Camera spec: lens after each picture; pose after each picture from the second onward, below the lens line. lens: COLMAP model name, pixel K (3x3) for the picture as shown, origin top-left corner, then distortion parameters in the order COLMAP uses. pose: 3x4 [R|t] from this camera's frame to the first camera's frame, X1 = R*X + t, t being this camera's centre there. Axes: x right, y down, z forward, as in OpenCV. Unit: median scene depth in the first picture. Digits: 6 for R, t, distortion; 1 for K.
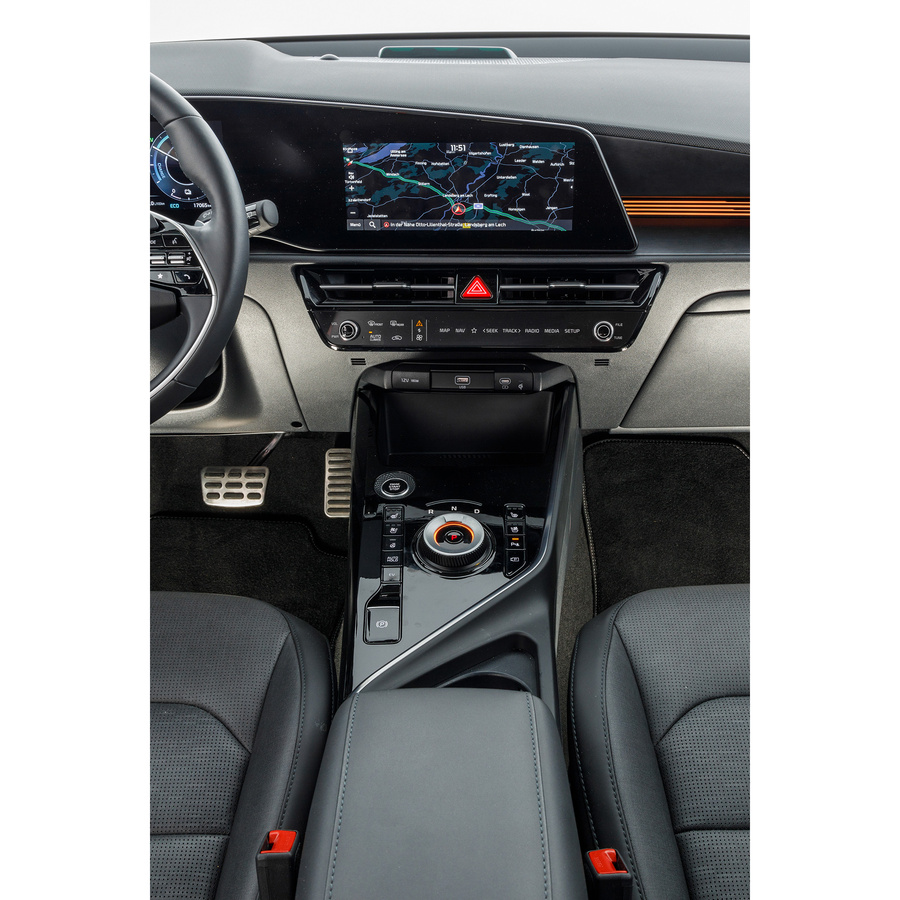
lens RADIAL K [[1062.7, 0, 450.6], [0, 1062.7, 448.2], [0, 0, 1]] dist [-0.024469, 0.000000]
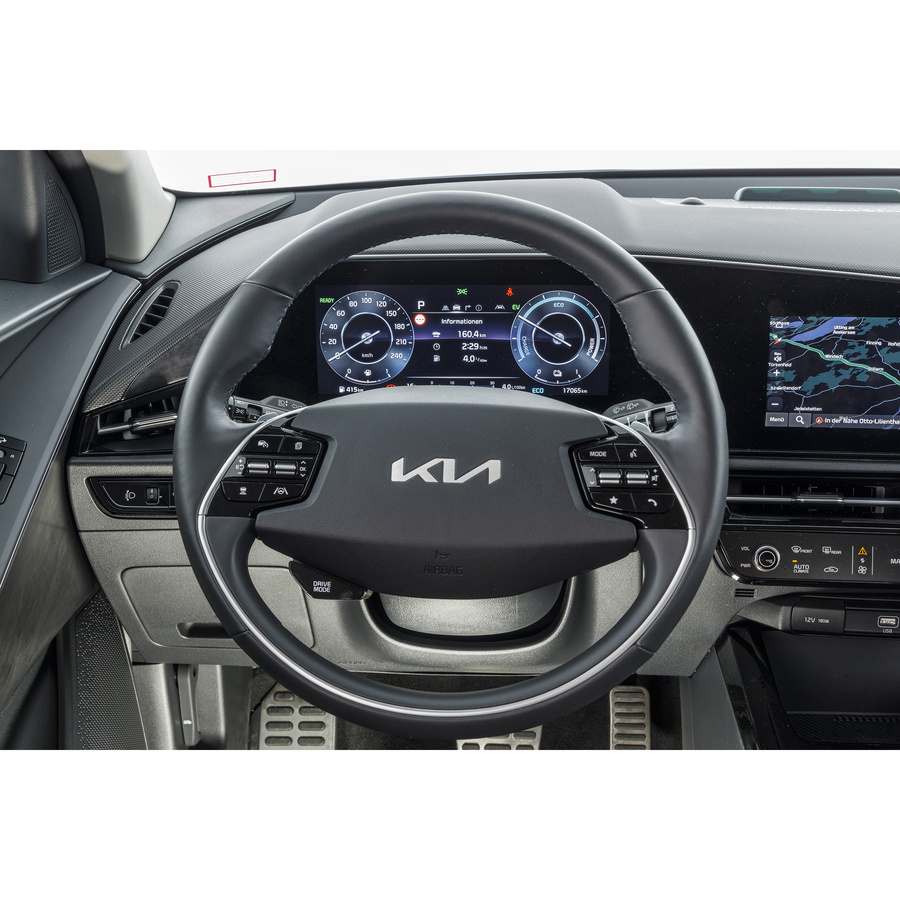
lens RADIAL K [[1250.8, 0, 449.5], [0, 1250.8, 444.4], [0, 0, 1]] dist [-0.007460, 0.000000]
pose [[0.999161, 0.017802, -0.036882, -0.291310], [-0.022736, 0.990172, -0.137993, -0.064480], [0.034063, 0.138716, 0.989746, 0.110028]]
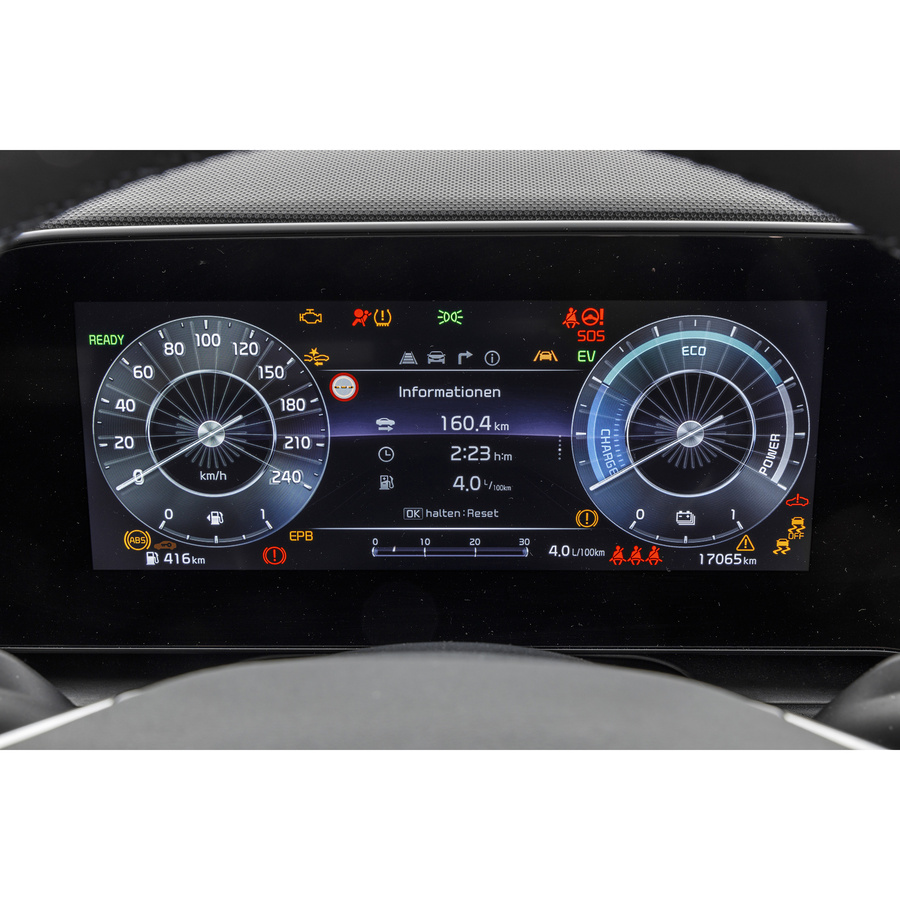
lens RADIAL K [[1250.8, 0, 453.6], [0, 1250.8, 450.3], [0, 0, 1]] dist [-0.007460, 0.000000]
pose [[0.999616, 0.010380, 0.025687, -0.325089], [-0.006652, 0.989964, -0.141164, -0.209089], [-0.026894, 0.140938, 0.989653, 0.635275]]
